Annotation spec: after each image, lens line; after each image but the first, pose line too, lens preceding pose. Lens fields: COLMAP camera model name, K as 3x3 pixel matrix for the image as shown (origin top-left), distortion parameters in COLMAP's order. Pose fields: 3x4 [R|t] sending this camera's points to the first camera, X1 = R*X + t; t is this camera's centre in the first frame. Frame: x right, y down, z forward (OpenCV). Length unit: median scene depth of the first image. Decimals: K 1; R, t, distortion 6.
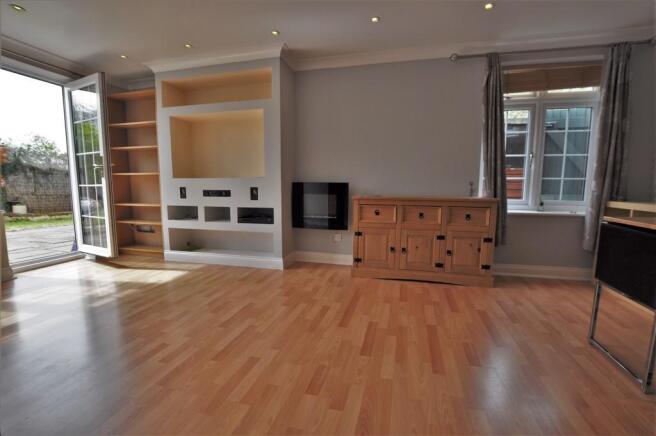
lens RADIAL K [[297.5, 0, 328.6], [0, 297.5, 222.7], [0, 0, 1]] dist [-0.027332, 0.000111]
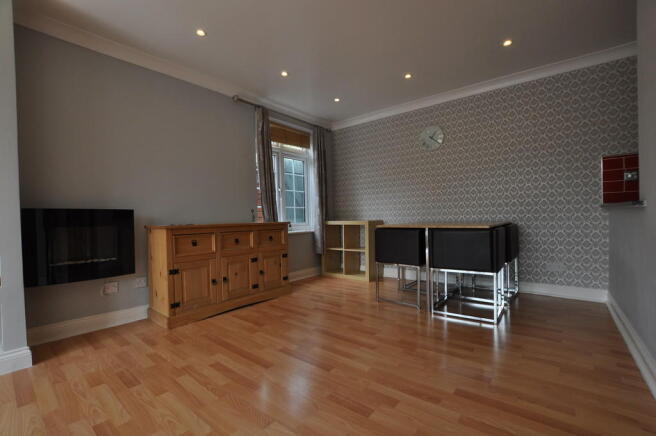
lens RADIAL K [[289.5, 0, 328.6], [0, 289.5, 222.1], [0, 0, 1]] dist [-0.025487, 0.000396]
pose [[0.415437, -0.028163, 0.909186, -0.442880], [0.133590, 0.990572, -0.030357, -0.017293], [-0.899759, 0.134070, 0.415283, 0.297828]]
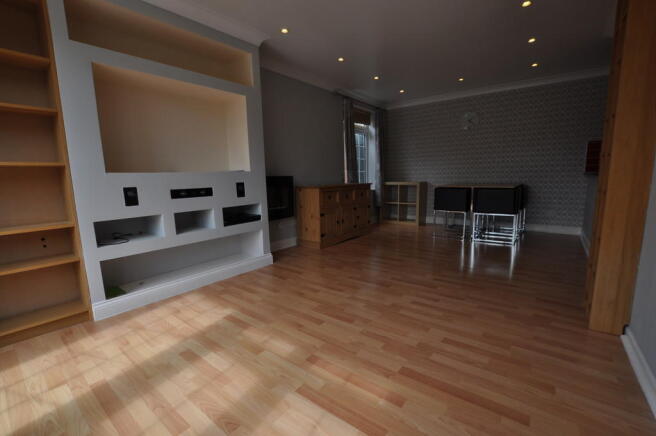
lens RADIAL K [[289.5, 0, 328.6], [0, 289.5, 222.1], [0, 0, 1]] dist [-0.025487, 0.000396]
pose [[0.395732, -0.158229, 0.904633, -1.081963], [0.135740, 0.984304, 0.112785, -0.073896], [-0.908279, 0.078163, 0.410998, 0.474968]]
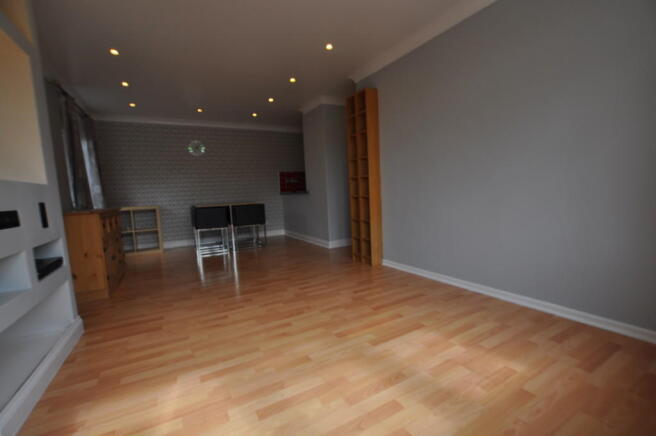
lens RADIAL K [[289.5, 0, 328.6], [0, 289.5, 222.1], [0, 0, 1]] dist [-0.025487, 0.000396]
pose [[-0.695400, -0.046204, 0.717136, -1.075854], [0.129615, 0.973500, 0.188407, -0.130930], [-0.706837, 0.223970, -0.670983, 1.126695]]
